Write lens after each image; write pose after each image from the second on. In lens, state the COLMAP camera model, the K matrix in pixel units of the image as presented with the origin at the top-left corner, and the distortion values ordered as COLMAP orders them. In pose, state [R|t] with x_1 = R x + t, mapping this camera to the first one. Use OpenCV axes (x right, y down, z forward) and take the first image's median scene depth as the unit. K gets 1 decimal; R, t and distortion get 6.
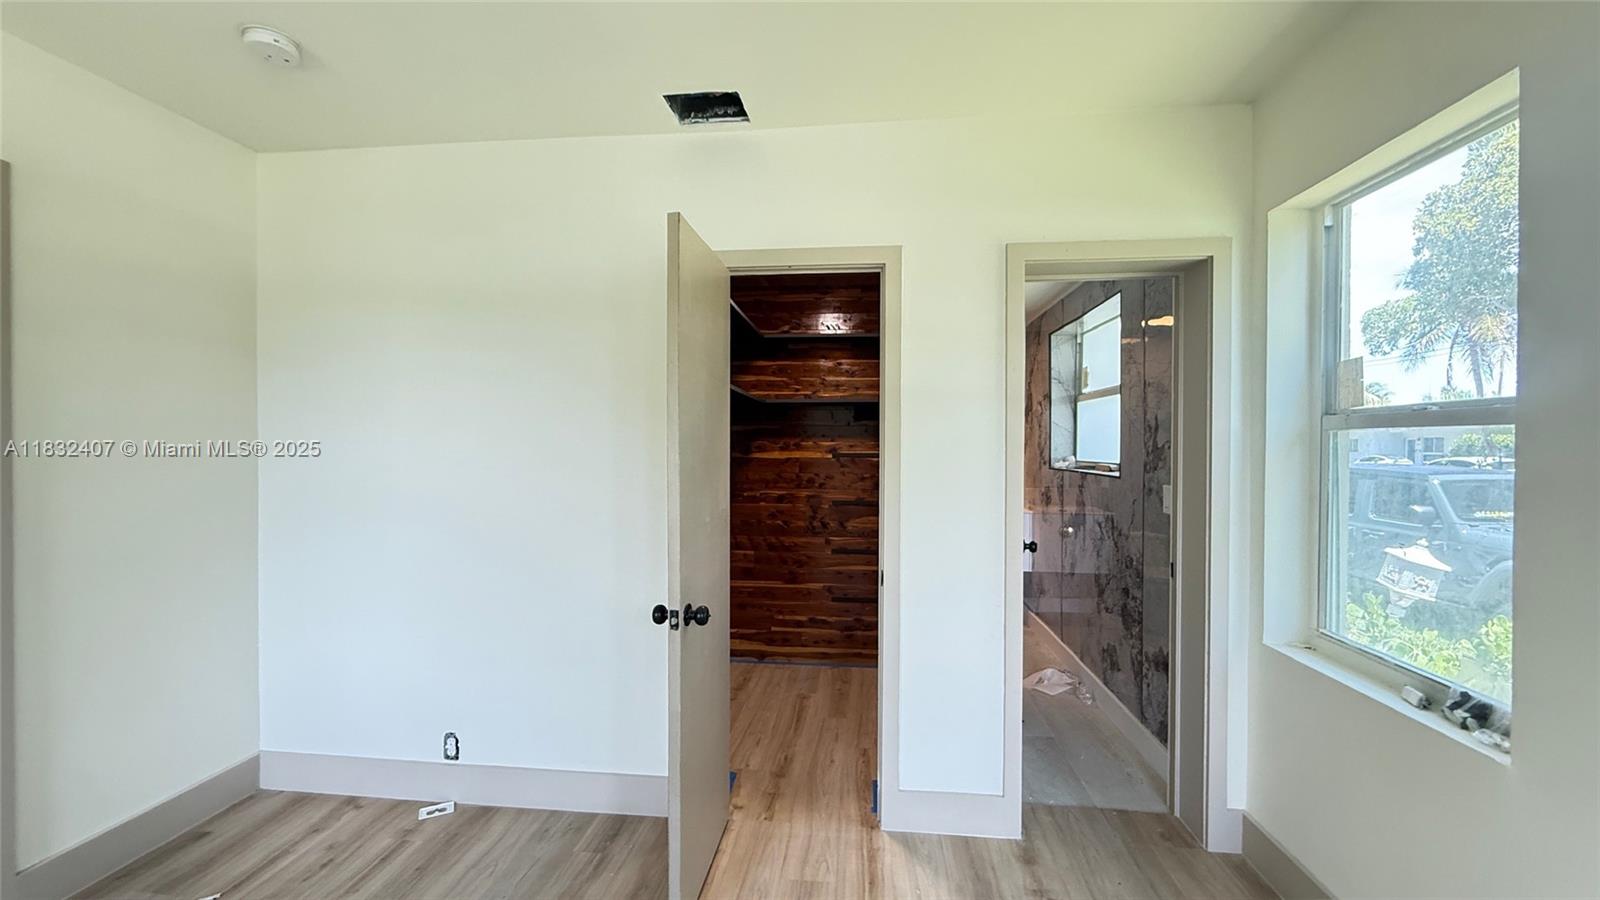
lens RADIAL K [[635.0, 0, 800.3], [0, 635.0, 449.1], [0, 0, 1]] dist [0.002107, -0.000068]
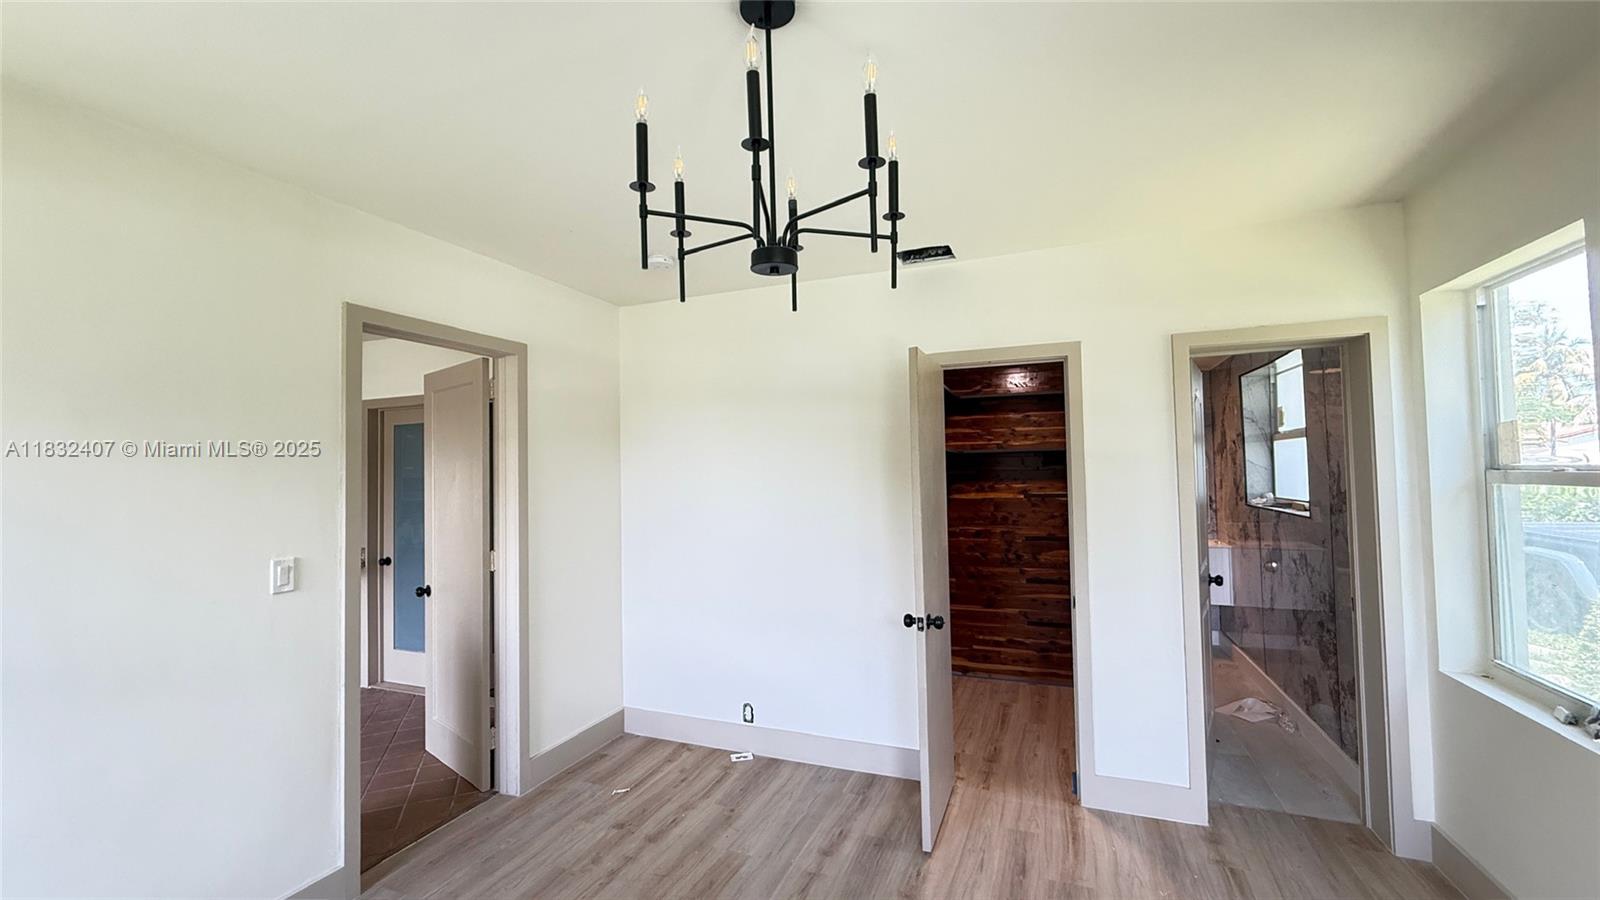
lens RADIAL K [[635.0, 0, 800.6], [0, 635.0, 451.7], [0, 0, 1]] dist [0.002107, -0.000068]
pose [[0.962545, -0.030283, -0.269426, -0.041634], [0.019858, 0.998948, -0.041333, -0.049568], [0.270395, 0.034435, 0.962134, -0.341893]]
